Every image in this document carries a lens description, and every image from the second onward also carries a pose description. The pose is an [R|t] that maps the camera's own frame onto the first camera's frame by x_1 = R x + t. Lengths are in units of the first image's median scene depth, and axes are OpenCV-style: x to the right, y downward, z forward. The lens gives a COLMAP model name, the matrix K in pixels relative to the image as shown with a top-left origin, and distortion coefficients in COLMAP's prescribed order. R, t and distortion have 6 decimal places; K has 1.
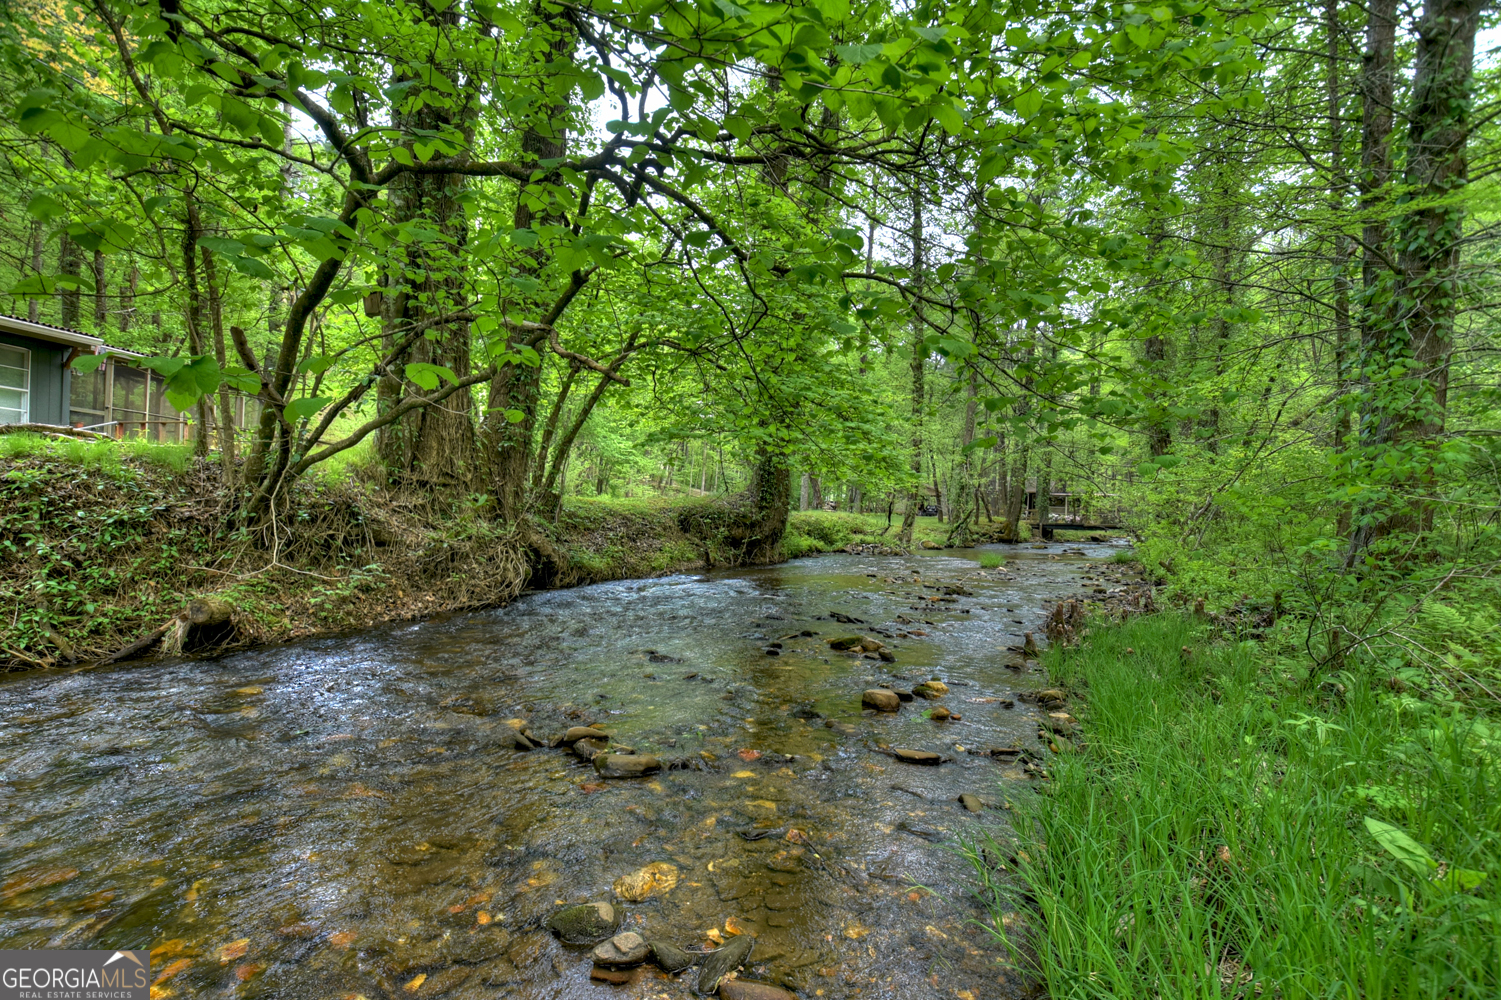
lens RADIAL K [[658.1, 0, 750.8], [0, 658.1, 523.5], [0, 0, 1]] dist [0.016449, -0.027740]
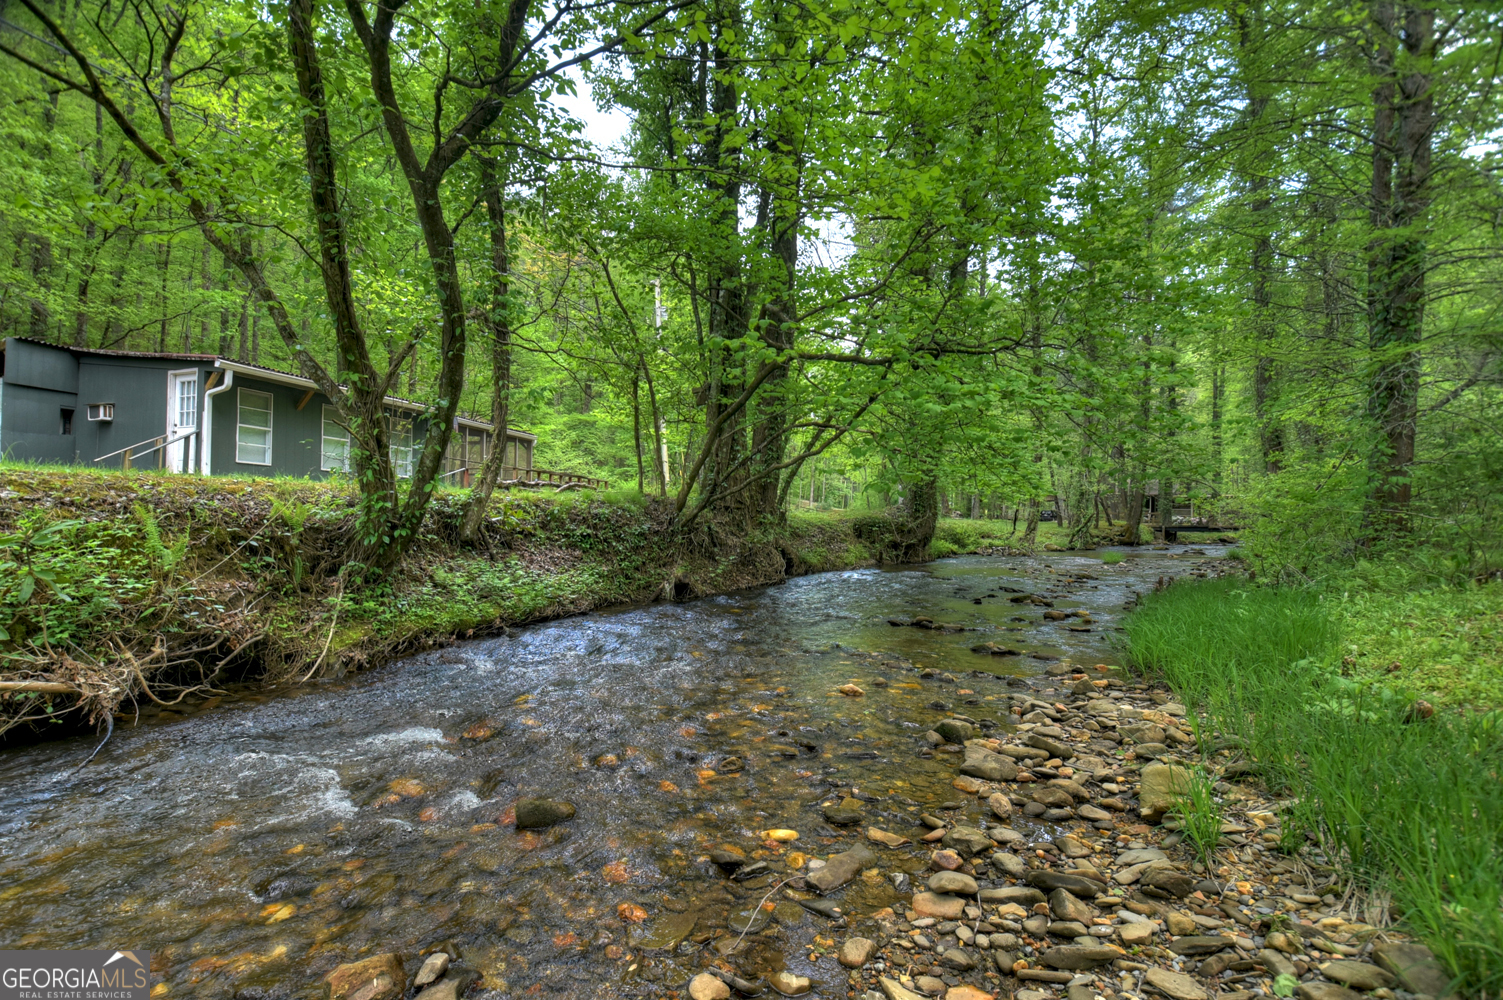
lens RADIAL K [[659.0, 0, 751.8], [0, 659.0, 523.5], [0, 0, 1]] dist [0.016449, -0.027740]
pose [[0.988745, -0.021978, -0.147985, -0.075806], [0.019647, 0.999659, -0.017196, 0.002102], [0.148312, 0.014095, 0.988840, -0.207265]]
